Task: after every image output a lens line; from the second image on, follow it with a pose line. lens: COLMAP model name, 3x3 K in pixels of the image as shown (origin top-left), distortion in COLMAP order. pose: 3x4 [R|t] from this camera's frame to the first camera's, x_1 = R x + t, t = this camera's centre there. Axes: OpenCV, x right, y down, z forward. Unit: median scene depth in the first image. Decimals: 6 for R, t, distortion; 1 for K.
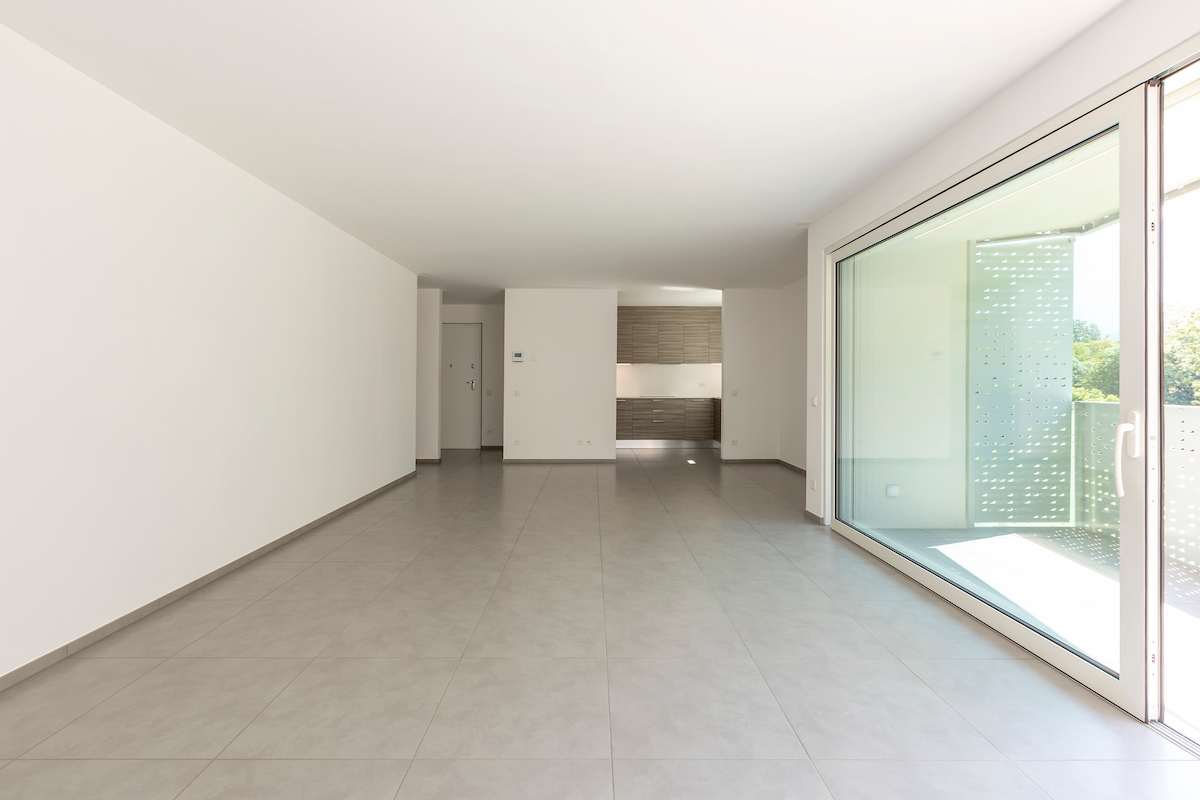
lens RADIAL K [[570.4, 0, 553.8], [0, 570.4, 378.3], [0, 0, 1]] dist [0.003455, -0.001748]
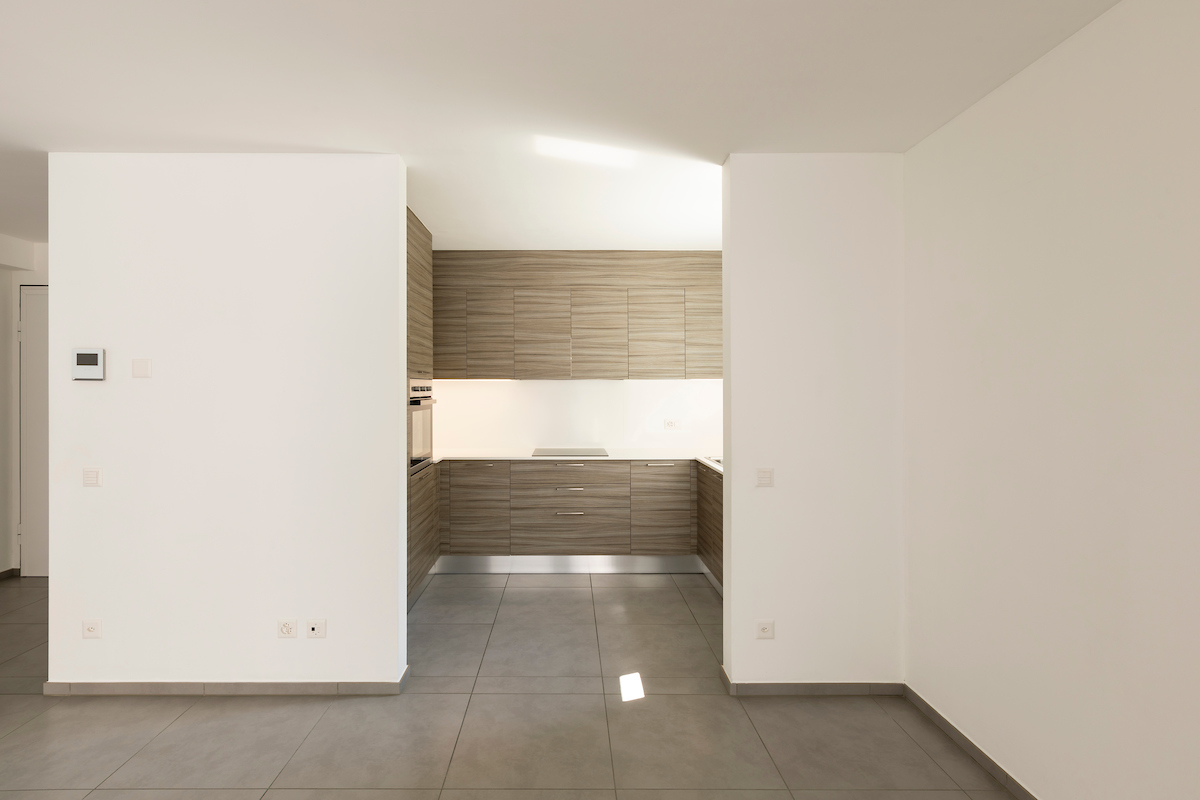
lens RADIAL K [[570.4, 0, 543.7], [0, 570.4, 377.0], [0, 0, 1]] dist [0.003455, -0.001748]
pose [[0.999801, -0.002622, 0.019778, 0.155577], [0.002947, 0.999861, -0.016413, -0.020581], [-0.019733, 0.016469, 0.999670, 0.568134]]
